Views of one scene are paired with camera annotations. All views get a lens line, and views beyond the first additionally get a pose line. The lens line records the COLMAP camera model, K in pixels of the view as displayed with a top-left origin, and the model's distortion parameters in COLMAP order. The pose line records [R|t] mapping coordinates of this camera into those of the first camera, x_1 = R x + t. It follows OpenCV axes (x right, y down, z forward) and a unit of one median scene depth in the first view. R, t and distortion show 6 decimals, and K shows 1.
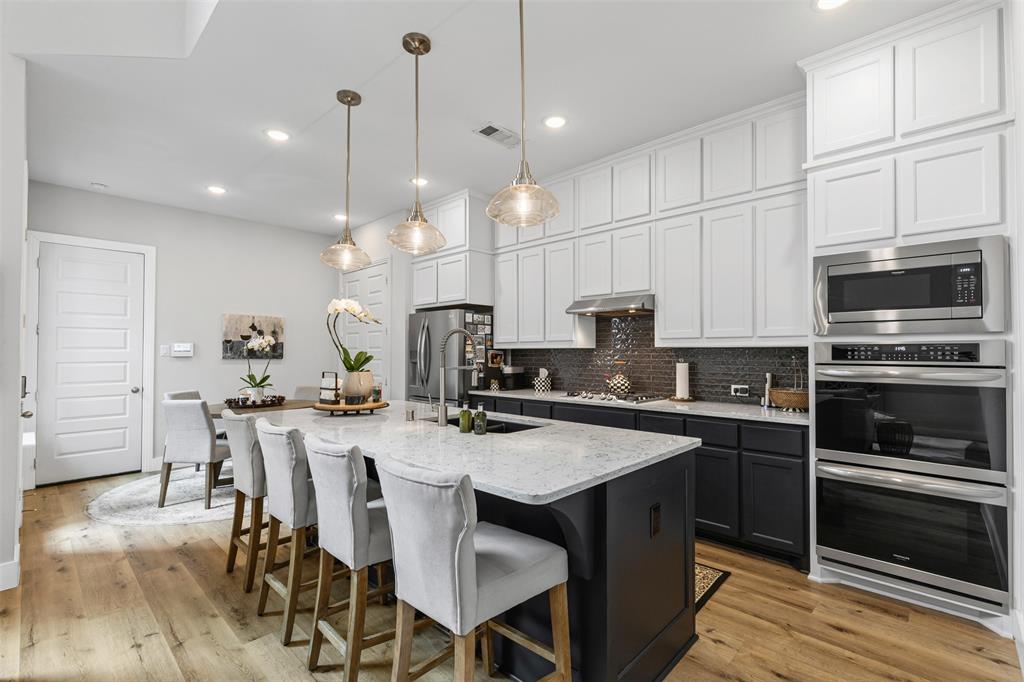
lens RADIAL K [[459.6, 0, 520.4], [0, 459.6, 344.0], [0, 0, 1]] dist [0.007592, -0.000470]
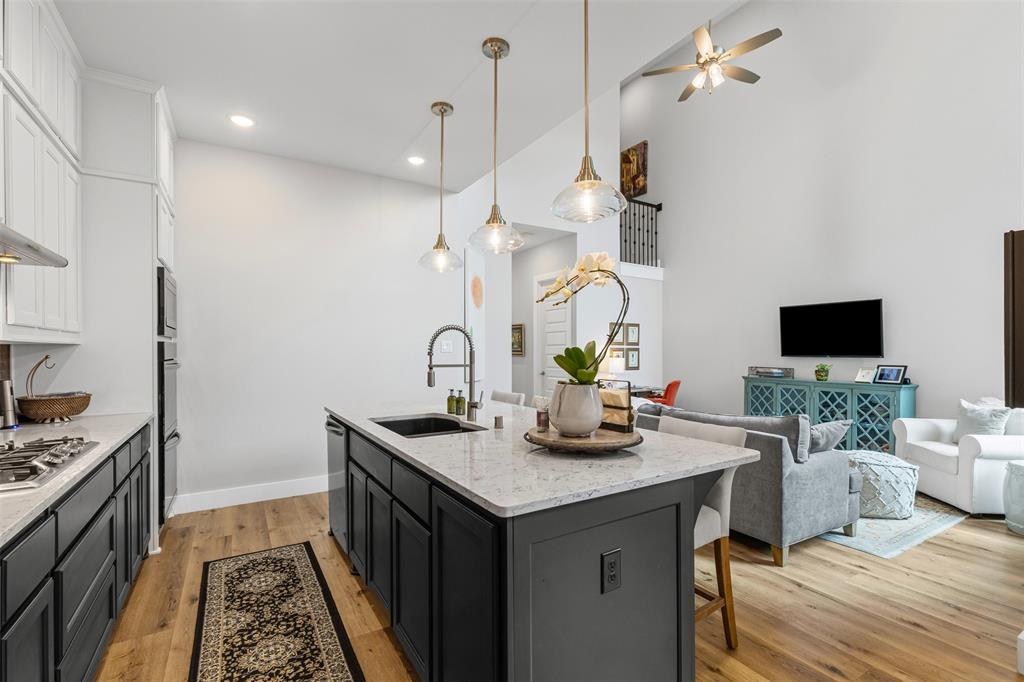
lens RADIAL K [[459.6, 0, 519.7], [0, 459.6, 358.5], [0, 0, 1]] dist [0.007592, -0.000470]
pose [[-0.965849, -0.004688, 0.259065, -0.366291], [-0.002983, 0.999971, 0.006973, 0.020315], [-0.259090, 0.005962, -0.965835, 1.343296]]
